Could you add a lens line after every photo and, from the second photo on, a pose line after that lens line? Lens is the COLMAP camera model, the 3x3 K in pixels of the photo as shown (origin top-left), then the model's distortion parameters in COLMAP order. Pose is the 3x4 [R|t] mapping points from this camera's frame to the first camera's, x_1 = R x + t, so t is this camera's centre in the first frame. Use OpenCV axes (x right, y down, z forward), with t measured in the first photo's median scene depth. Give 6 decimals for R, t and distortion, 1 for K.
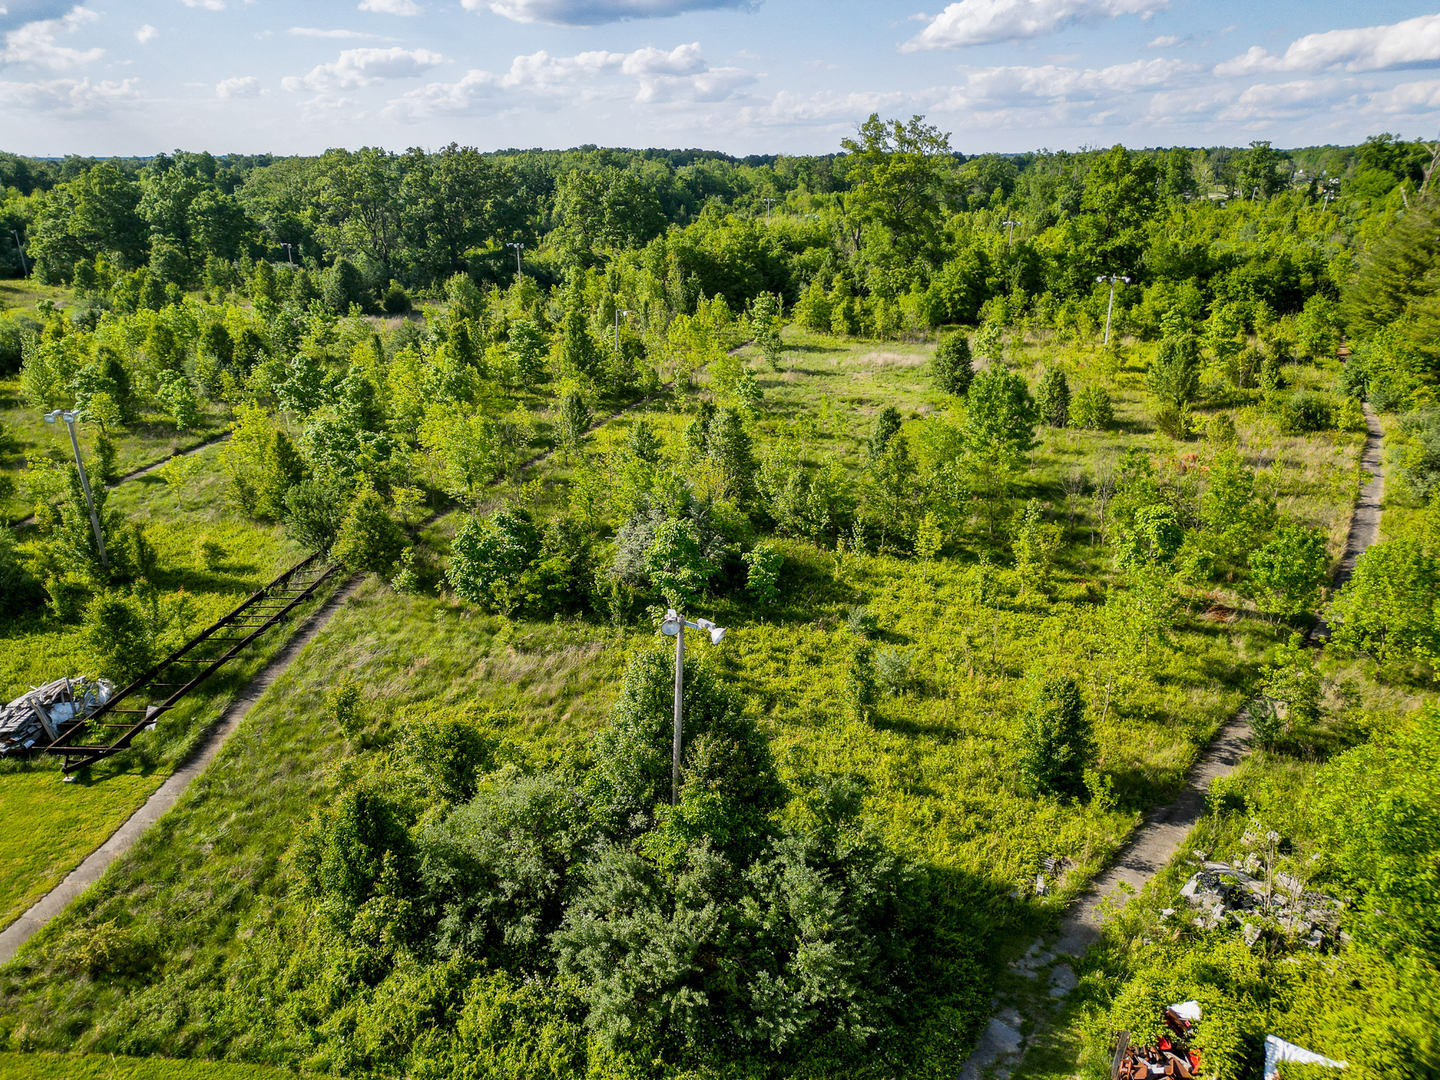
lens RADIAL K [[1003.8, 0, 720.0], [0, 1003.8, 540.0], [0, 0, 1]] dist [0.071529, -0.075186]
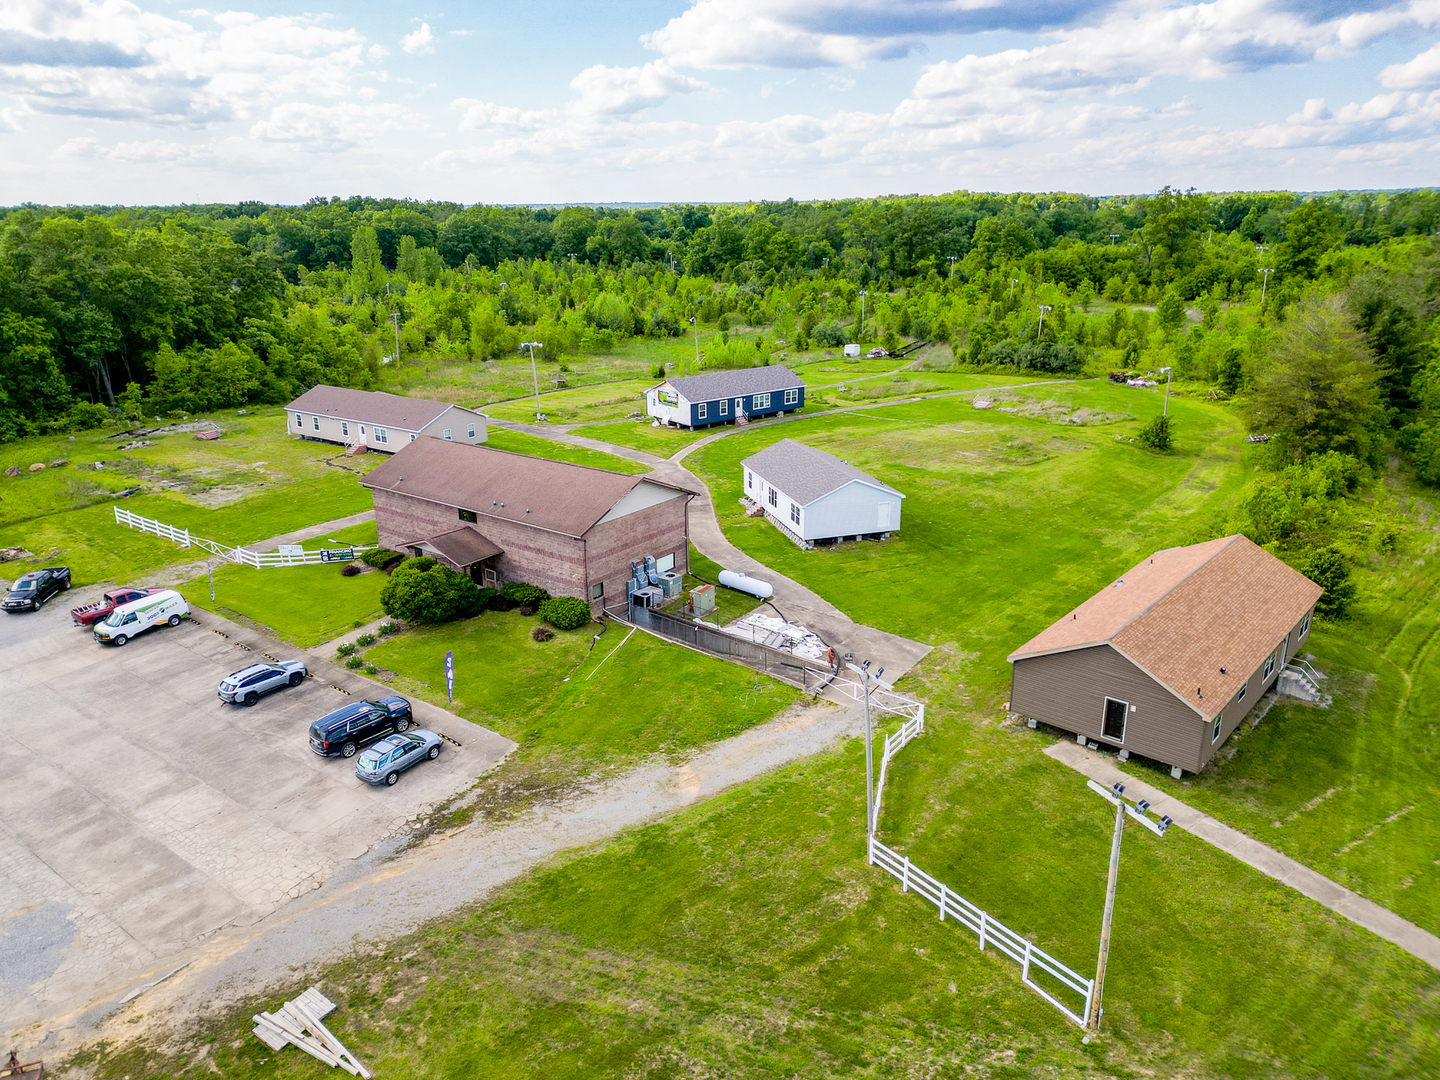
lens RADIAL K [[1003.8, 0, 720.0], [0, 1003.8, 540.0], [0, 0, 1]] dist [0.071529, -0.075186]
pose [[0.946303, 0.096034, -0.308689, 0.024714], [-0.106939, 0.994092, -0.018562, 0.338233], [0.305082, 0.050576, 0.950982, -0.974131]]
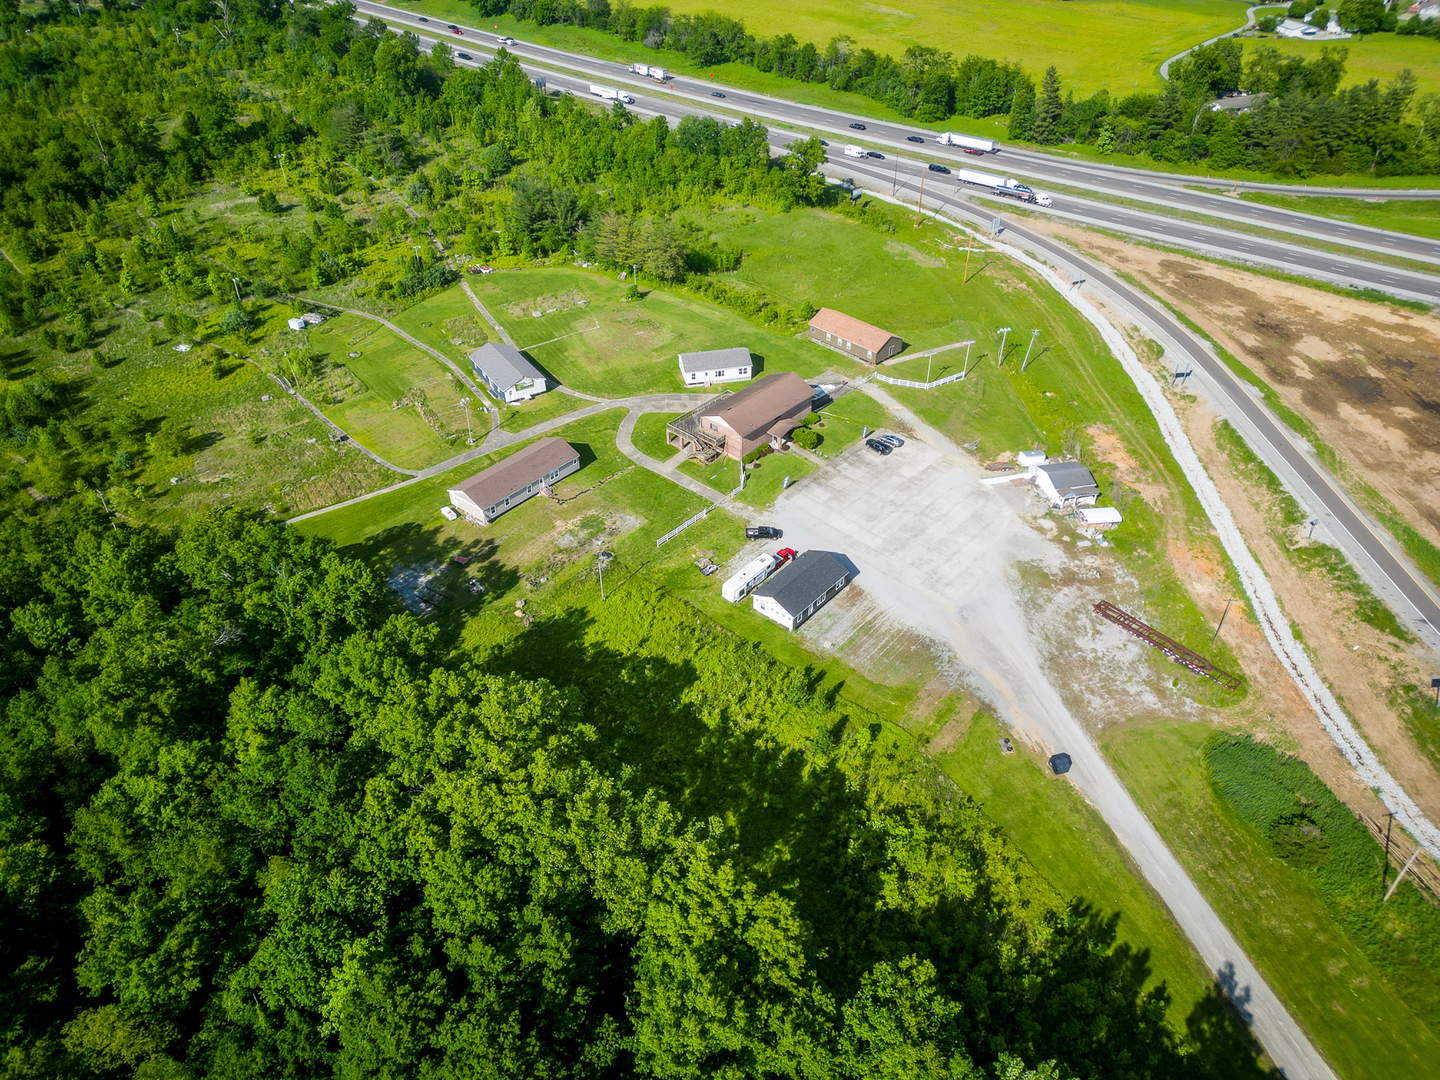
lens RADIAL K [[1003.8, 0, 720.0], [0, 1003.8, 540.0], [0, 0, 1]] dist [0.071529, -0.075186]
pose [[0.410770, -0.556091, 0.722517, -1.408370], [0.327302, 0.829577, 0.452411, -0.194561], [-0.850965, 0.050644, 0.522775, -1.200060]]
